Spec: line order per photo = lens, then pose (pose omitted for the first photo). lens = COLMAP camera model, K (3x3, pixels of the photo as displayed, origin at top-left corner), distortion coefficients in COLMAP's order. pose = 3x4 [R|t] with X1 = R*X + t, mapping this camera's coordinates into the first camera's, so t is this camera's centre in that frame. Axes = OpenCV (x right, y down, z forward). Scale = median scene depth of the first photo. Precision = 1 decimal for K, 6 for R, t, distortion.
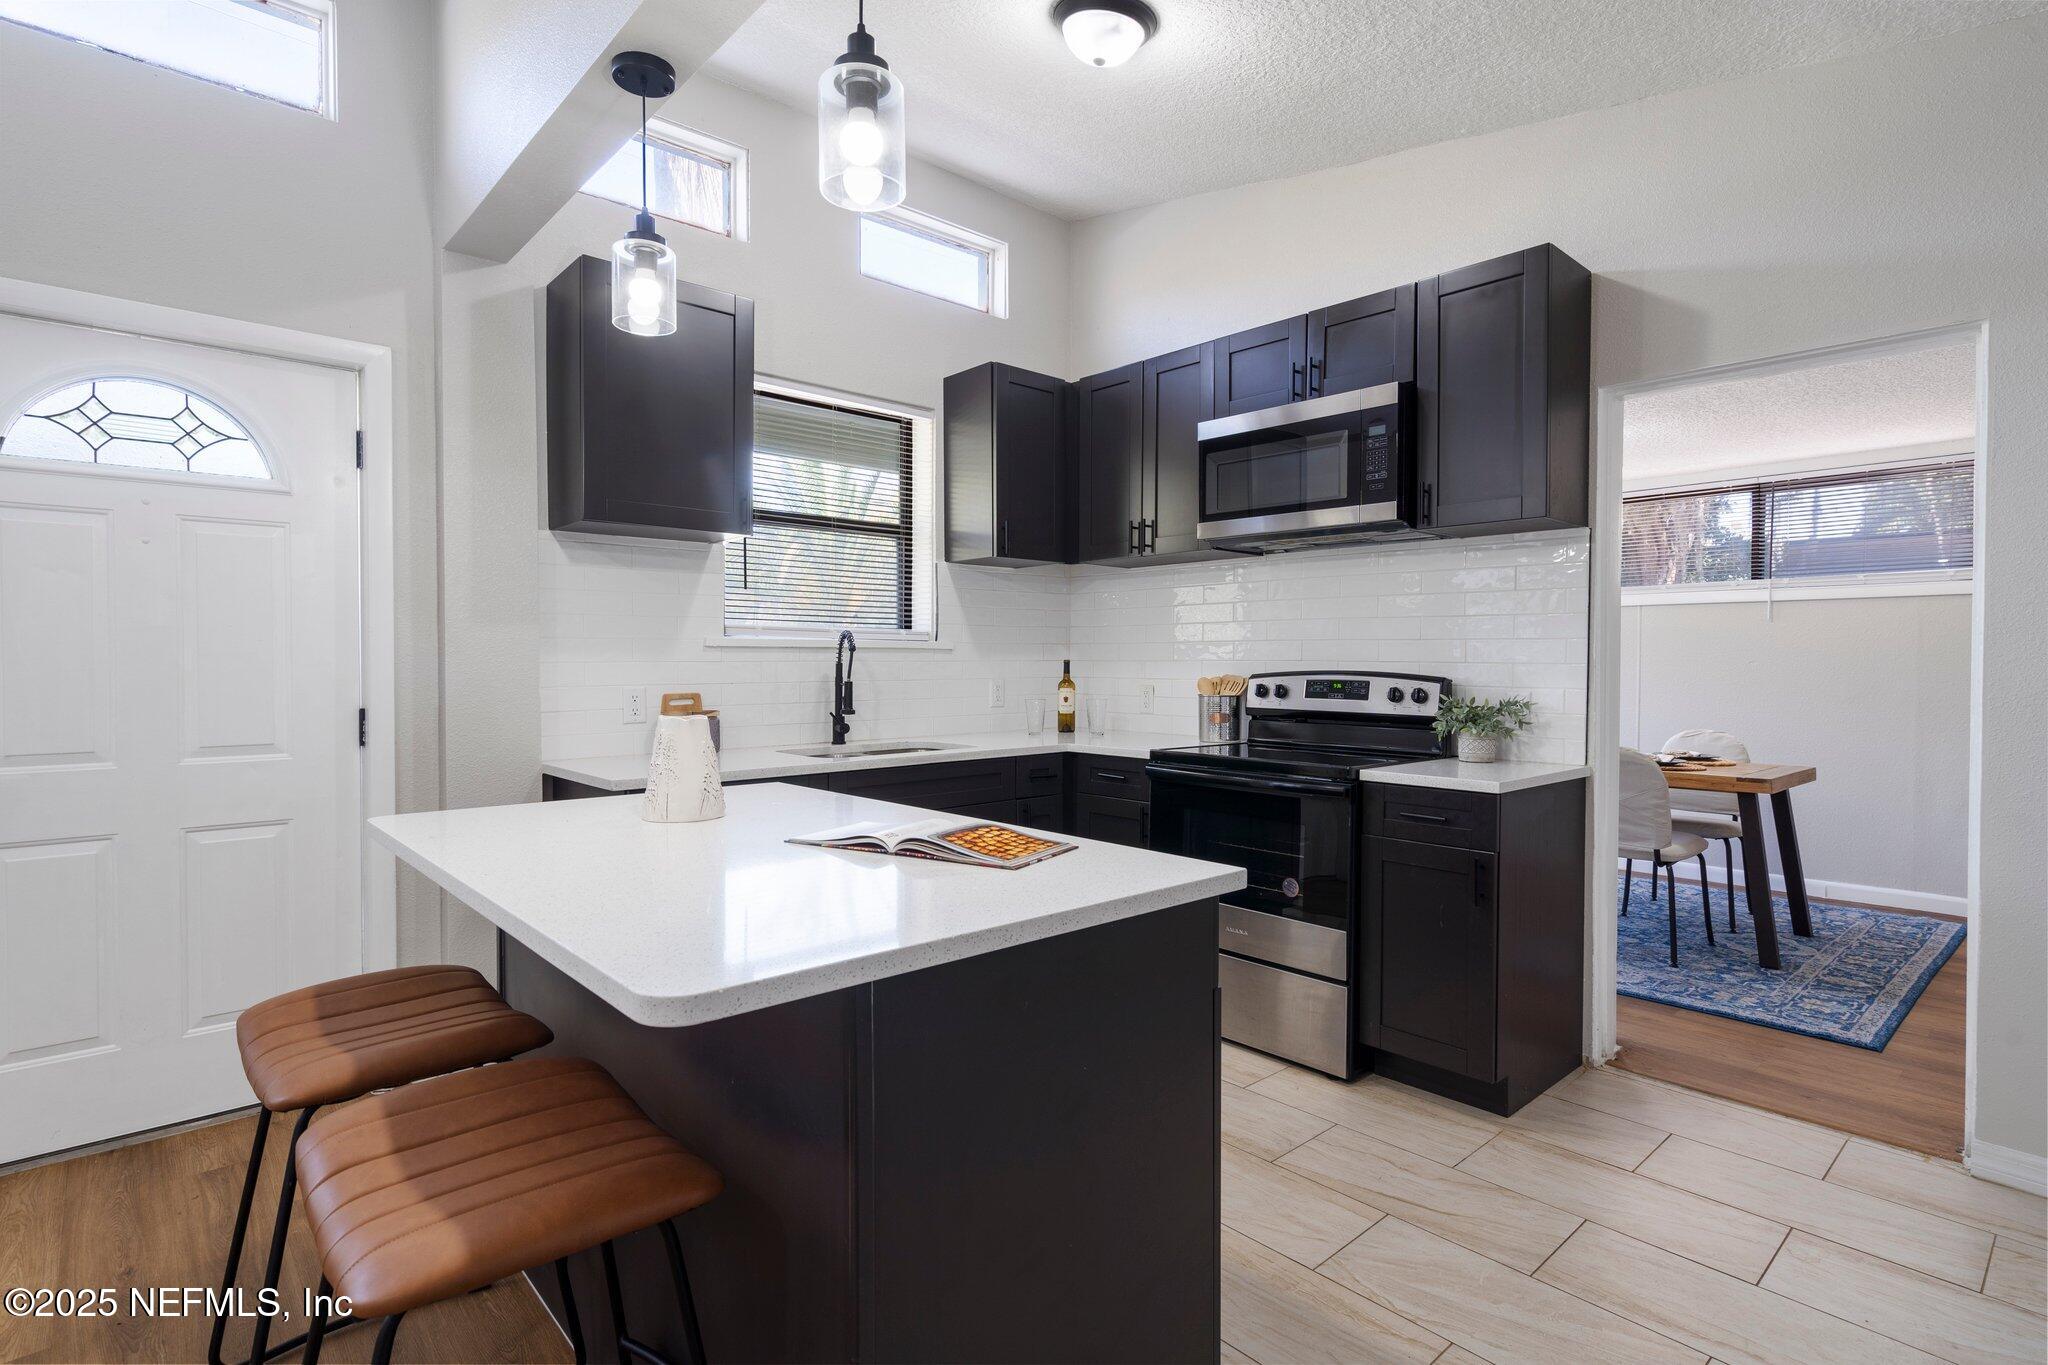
lens RADIAL K [[1012.5, 0, 1024.0], [0, 1012.5, 682.5], [0, 0, 1]] dist [0.001628, 0.000035]
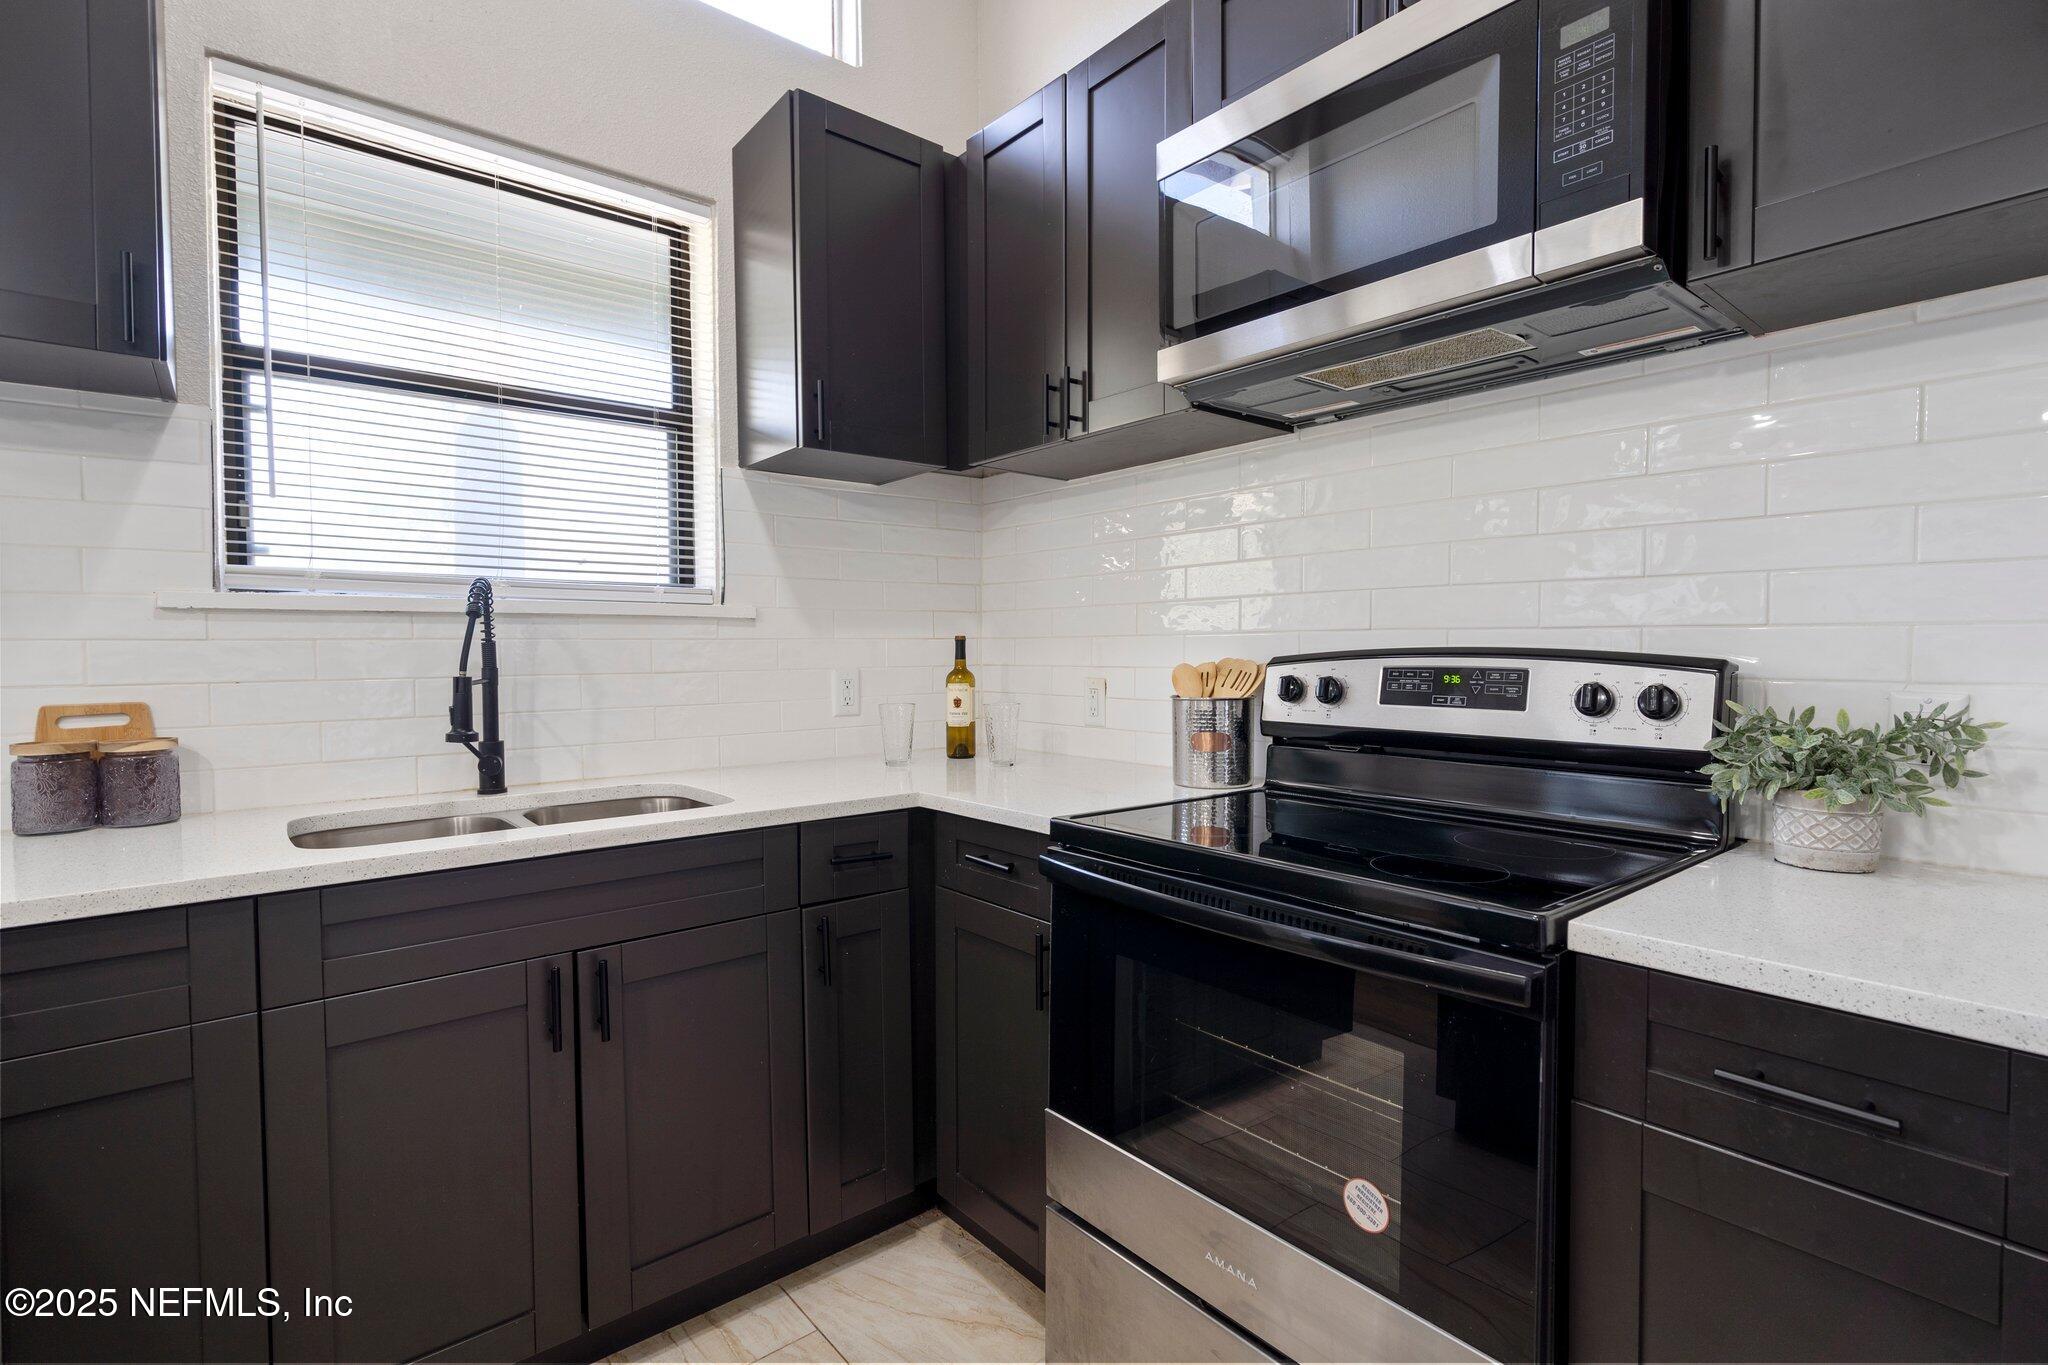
lens RADIAL K [[963.4, 0, 1024.0], [0, 963.4, 682.5], [0, 0, 1]] dist [0.003318, 0.000083]
pose [[0.998910, -0.006480, -0.046232, 0.121936], [0.007046, 0.999902, 0.012085, -0.002017], [0.046149, -0.012397, 0.998858, 0.506049]]
